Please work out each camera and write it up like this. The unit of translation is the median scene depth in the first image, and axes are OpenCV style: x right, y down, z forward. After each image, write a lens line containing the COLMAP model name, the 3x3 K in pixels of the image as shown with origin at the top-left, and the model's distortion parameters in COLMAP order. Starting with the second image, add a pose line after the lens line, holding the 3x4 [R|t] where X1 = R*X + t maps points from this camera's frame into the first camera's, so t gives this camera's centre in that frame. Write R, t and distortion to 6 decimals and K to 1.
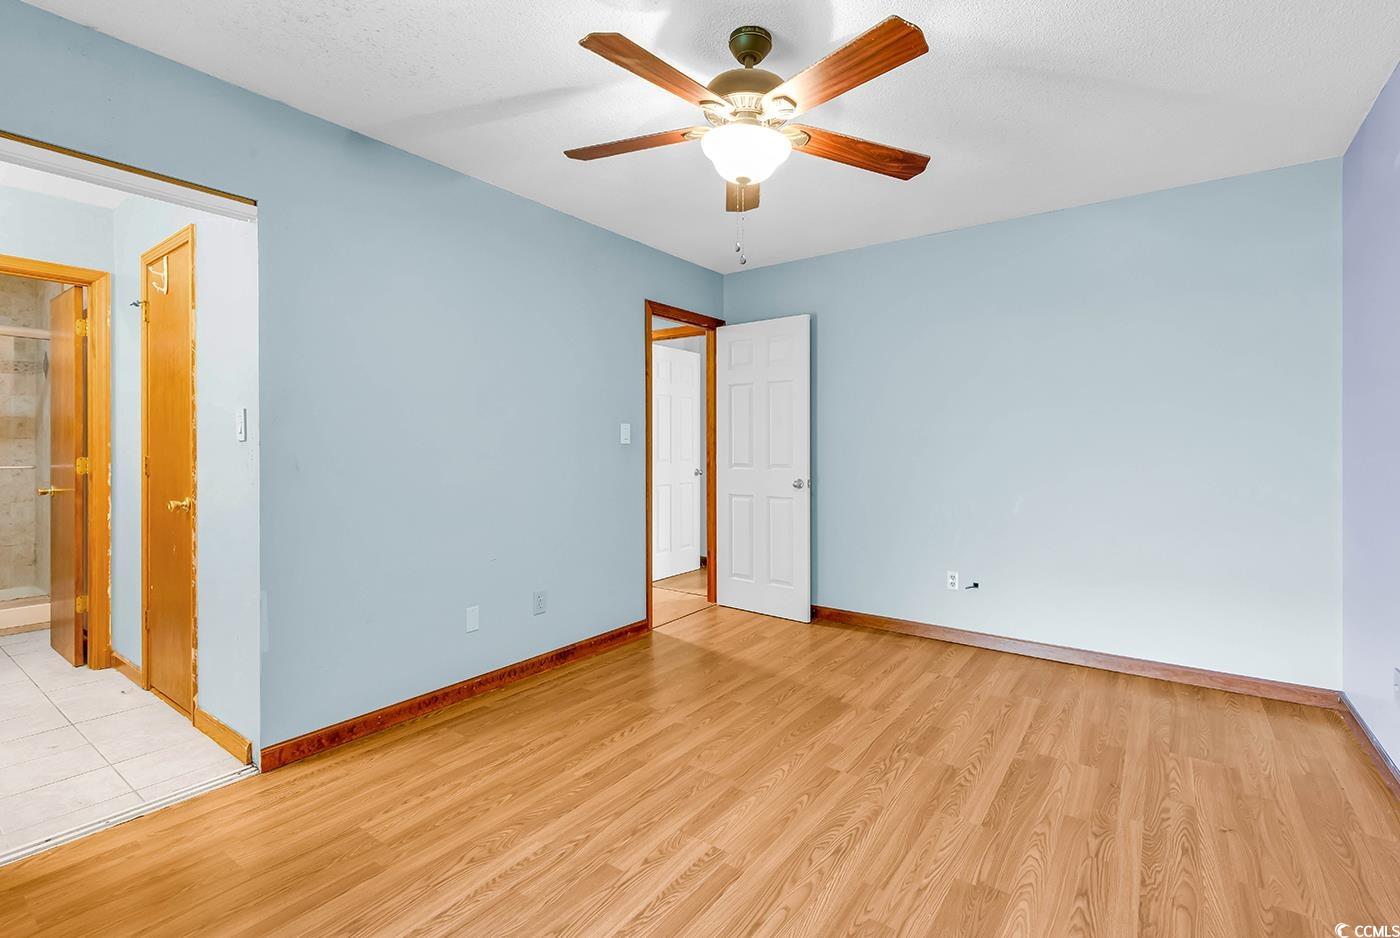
lens RADIAL K [[642.1, 0, 694.1], [0, 642.1, 447.2], [0, 0, 1]] dist [0.001624, 0.000003]
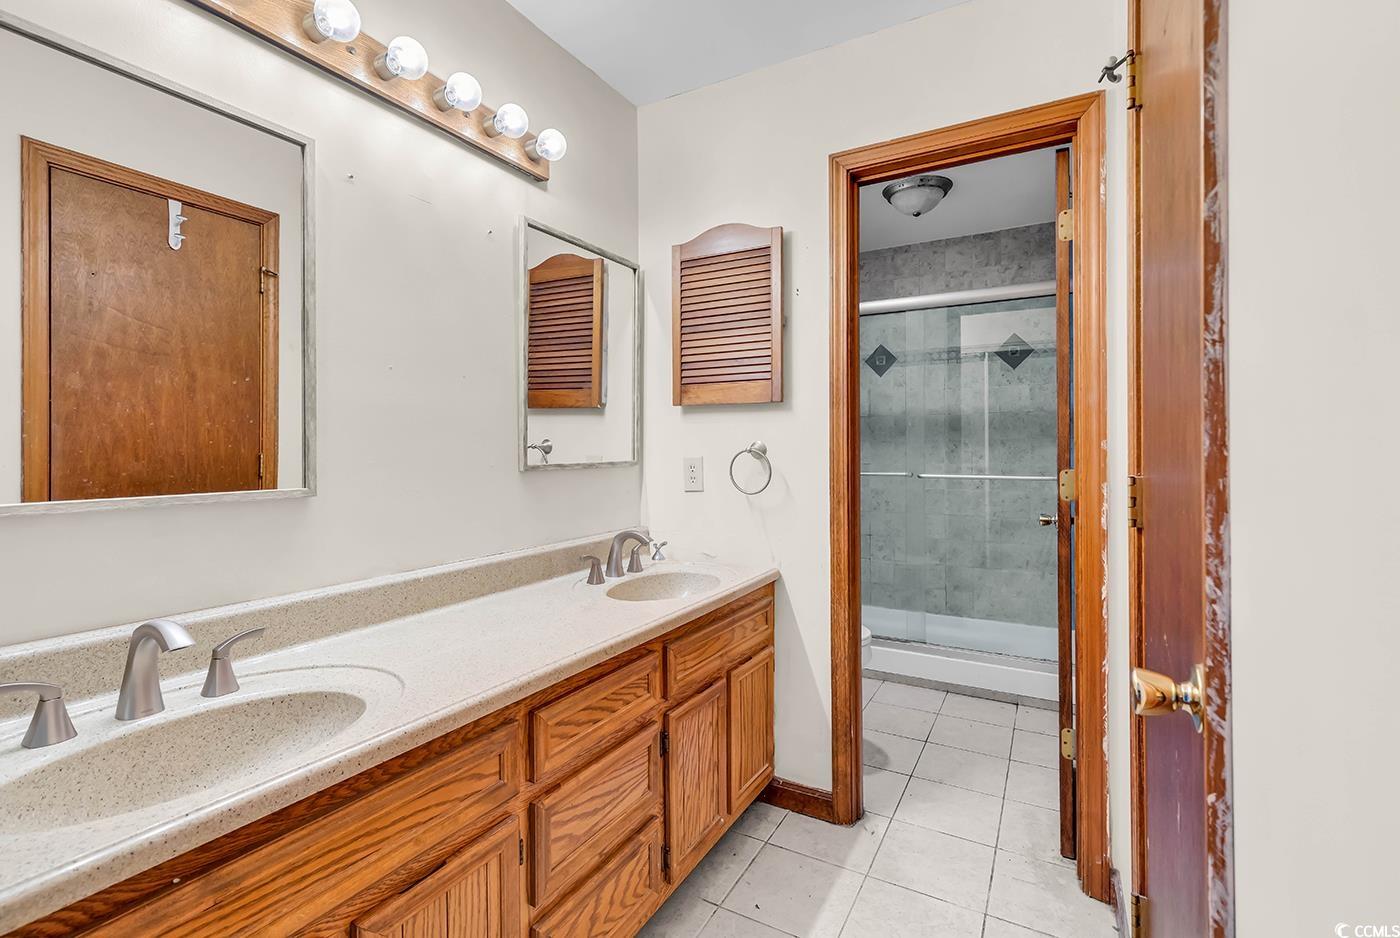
lens RADIAL K [[642.1, 0, 694.1], [0, 642.1, 447.2], [0, 0, 1]] dist [0.001624, 0.000003]
pose [[0.120099, -0.002125, -0.992760, -0.593070], [-0.000488, 0.999997, -0.002199, -0.001146], [0.992762, 0.000749, 0.120097, 0.807234]]
